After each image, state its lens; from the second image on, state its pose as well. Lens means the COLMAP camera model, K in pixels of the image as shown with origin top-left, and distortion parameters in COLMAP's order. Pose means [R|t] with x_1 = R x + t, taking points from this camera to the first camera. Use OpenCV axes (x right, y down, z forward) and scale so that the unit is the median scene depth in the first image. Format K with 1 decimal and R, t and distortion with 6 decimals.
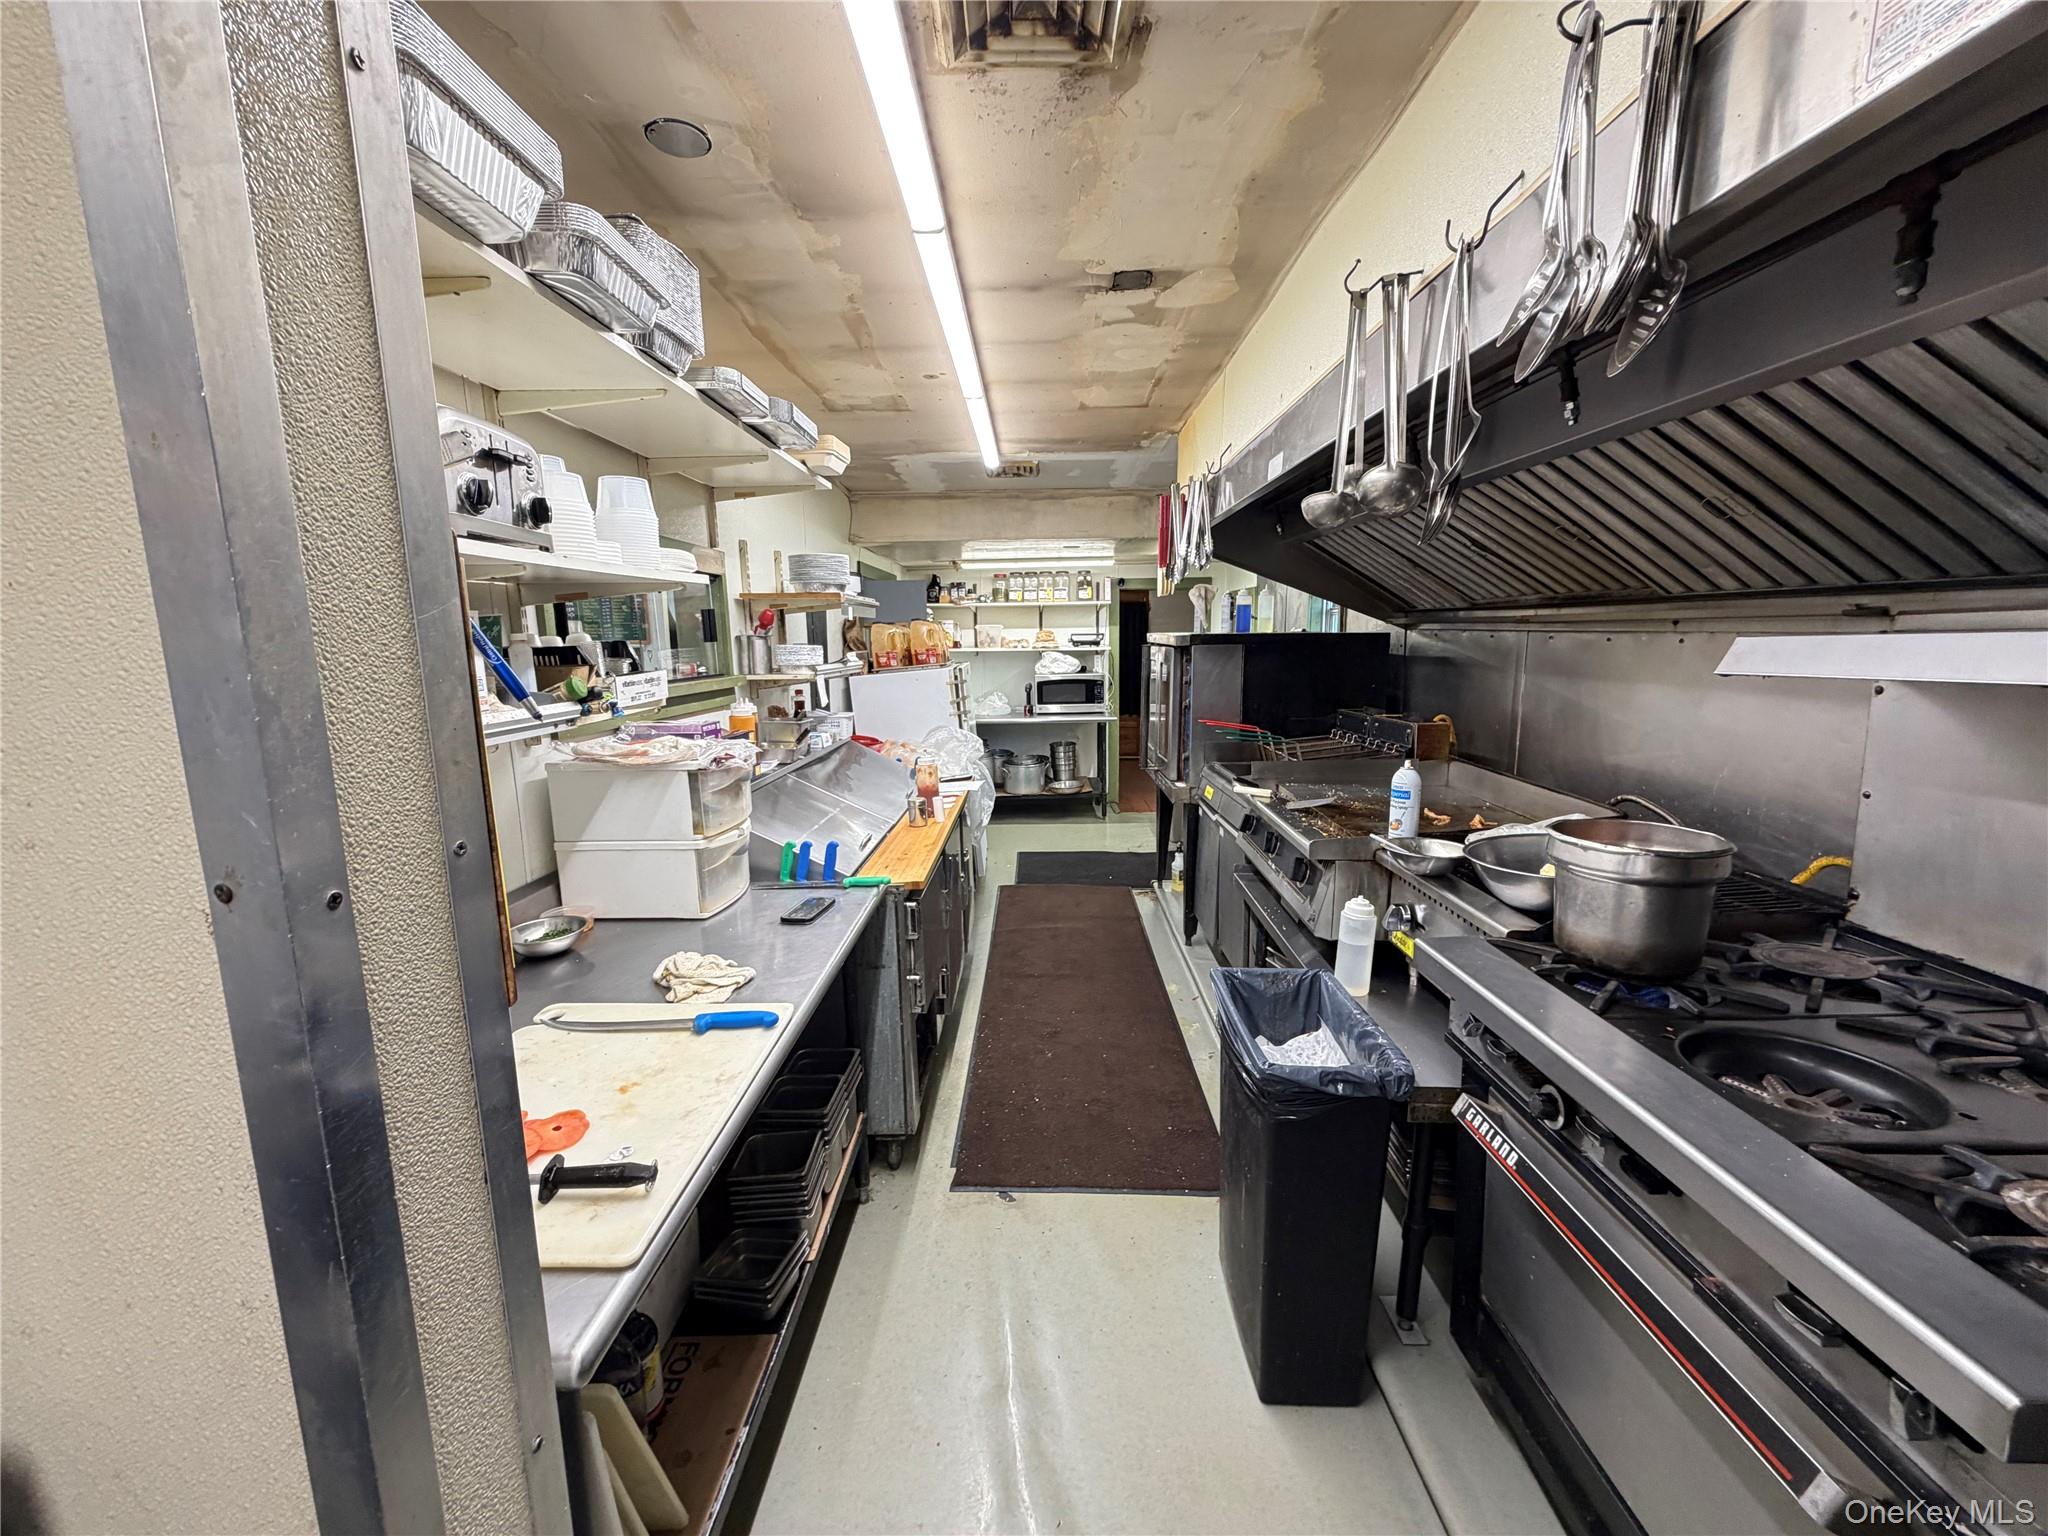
lens RADIAL K [[813.9, 0, 1017.8], [0, 813.9, 766.8], [0, 0, 1]] dist [-0.000912, 0.000146]
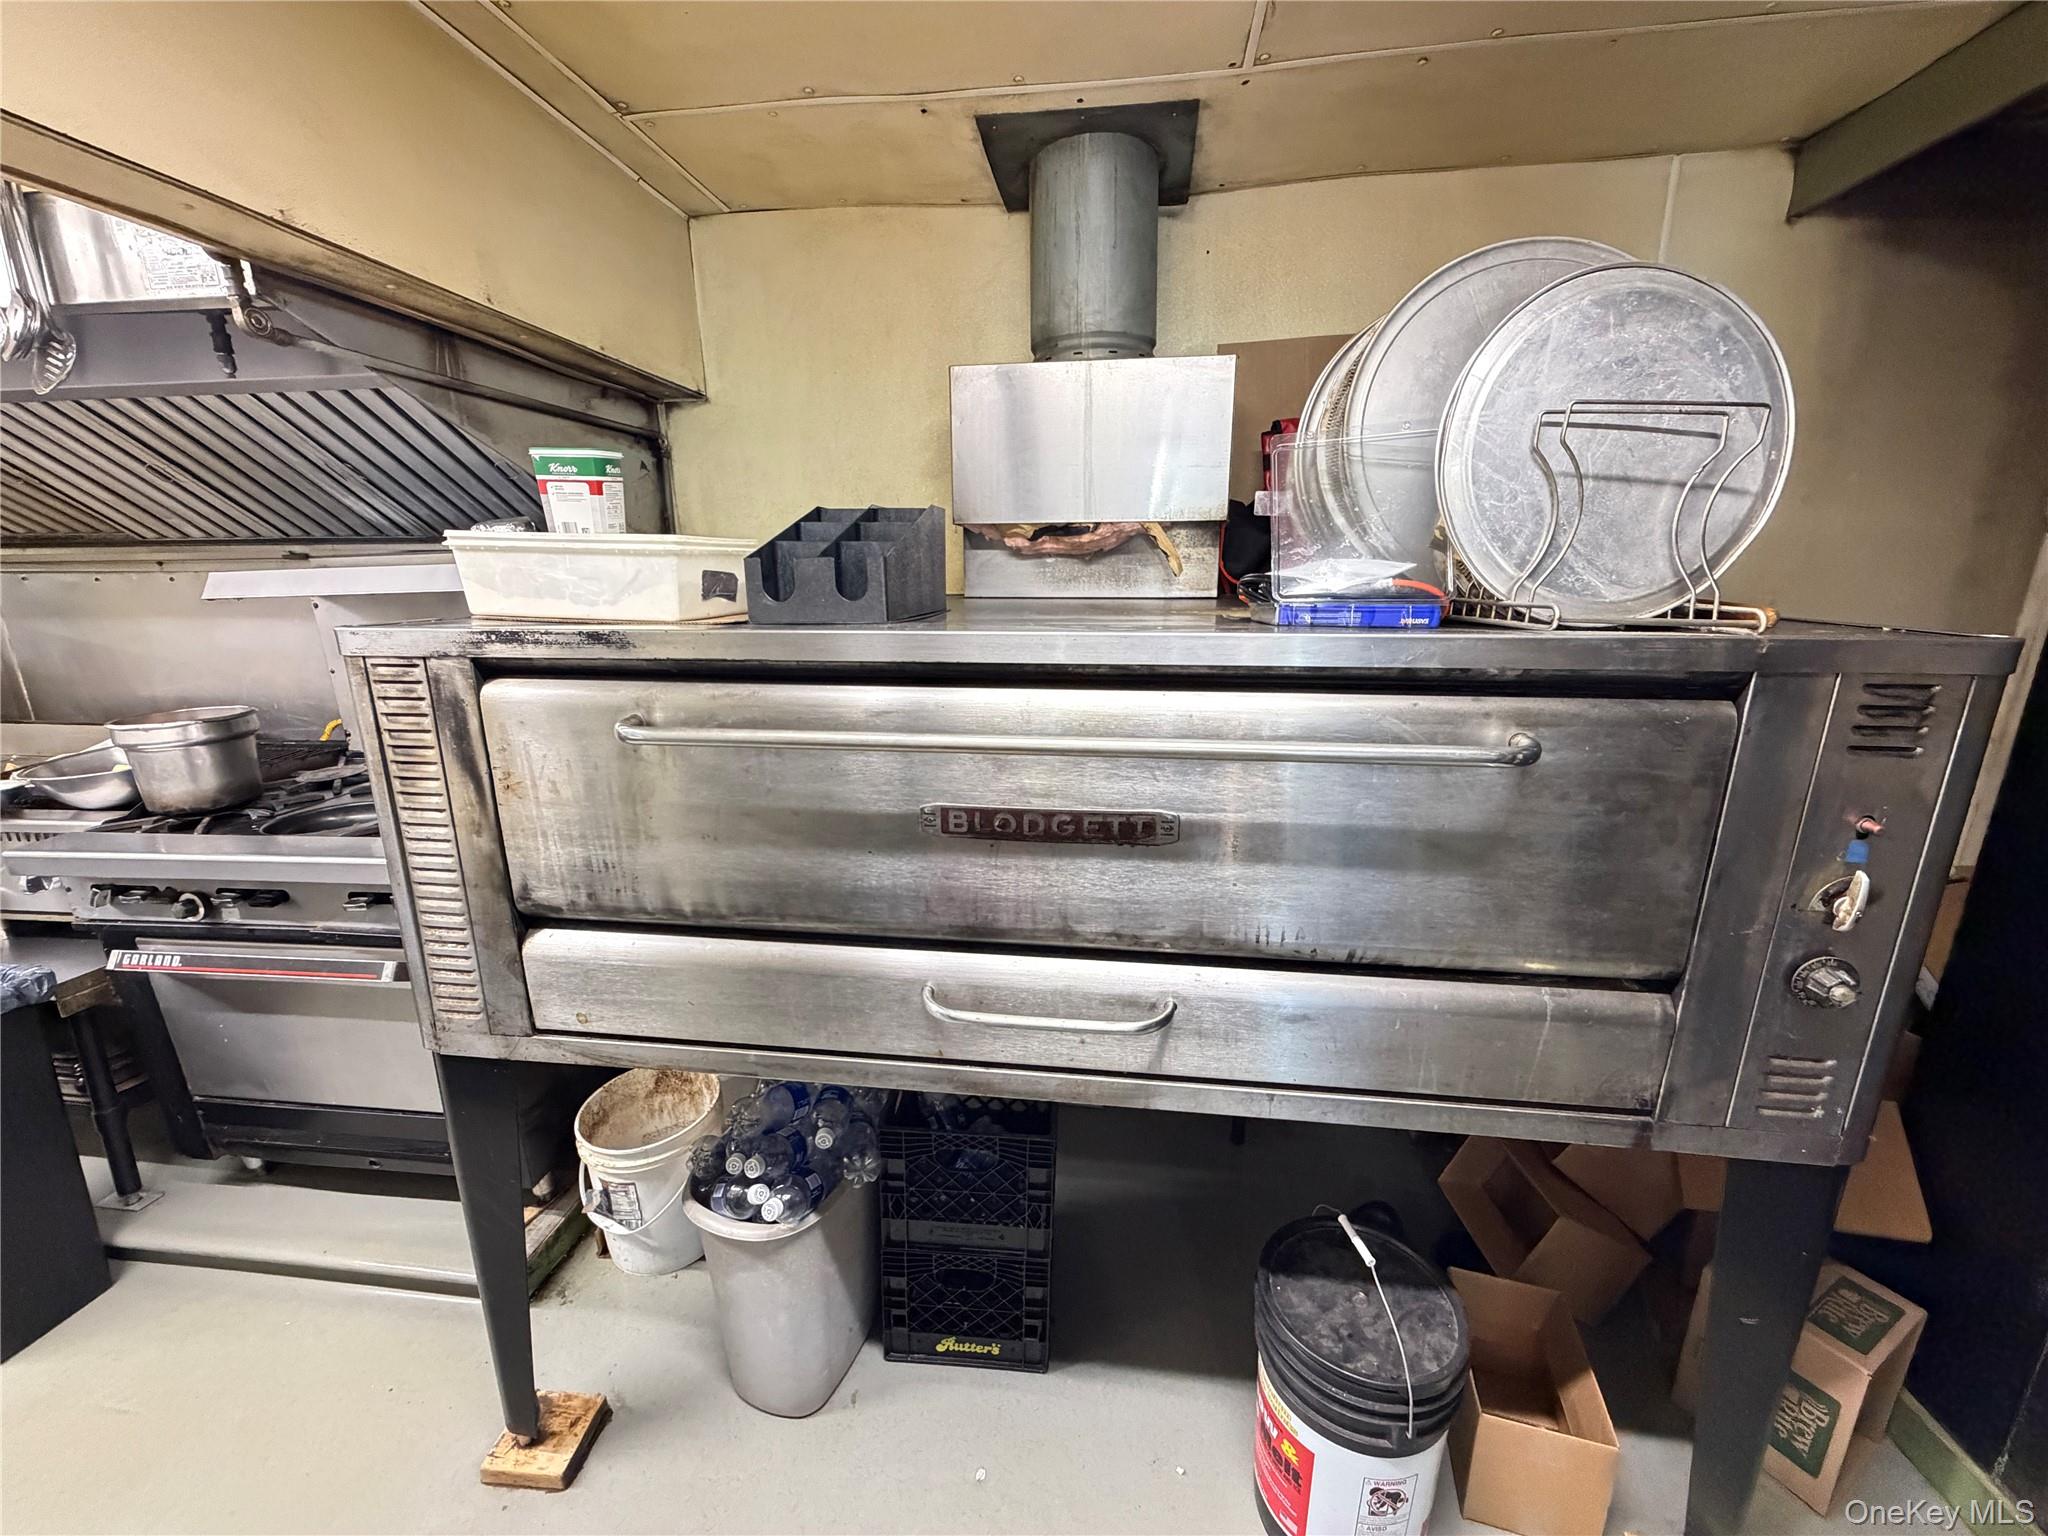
lens RADIAL K [[813.9, 0, 1017.8], [0, 813.9, 766.8], [0, 0, 1]] dist [-0.000912, 0.000146]
pose [[0.105847, -0.232046, 0.966929, -0.268725], [0.170423, 0.962237, 0.212264, 0.068057], [-0.979670, 0.142320, 0.141395, -0.343620]]
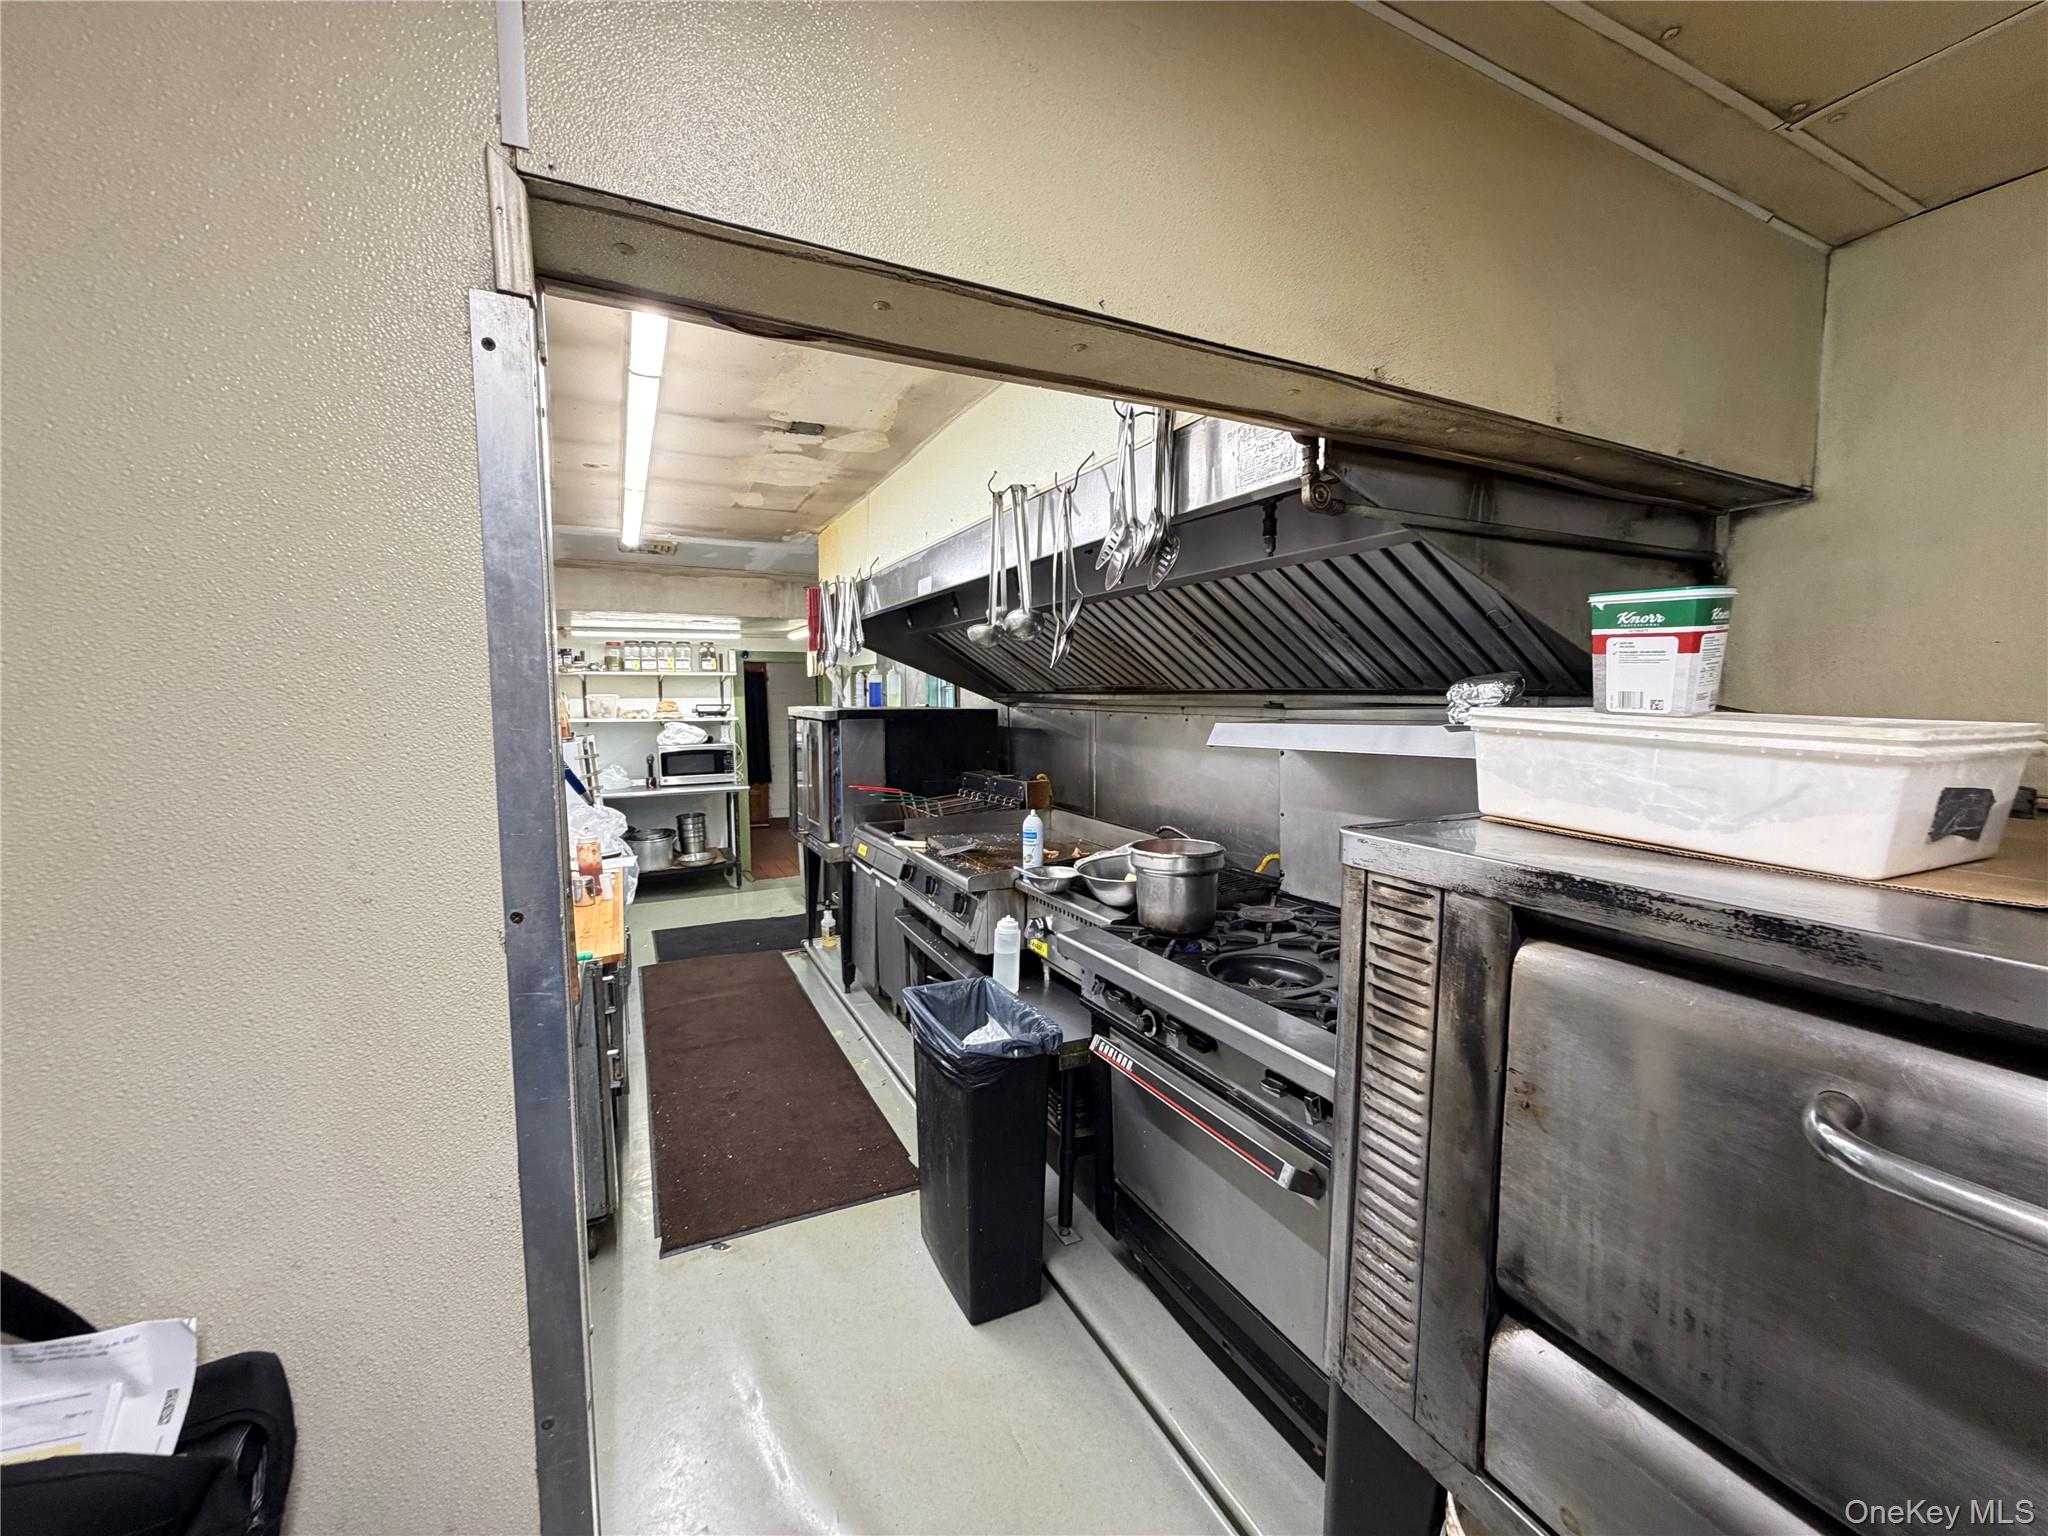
lens RADIAL K [[813.9, 0, 1017.8], [0, 813.9, 766.8], [0, 0, 1]] dist [-0.000912, 0.000146]
pose [[0.887178, -0.030182, 0.460440, -0.147061], [0.066637, 0.995779, -0.063123, 0.004203], [-0.456591, 0.086684, 0.885444, -0.169714]]
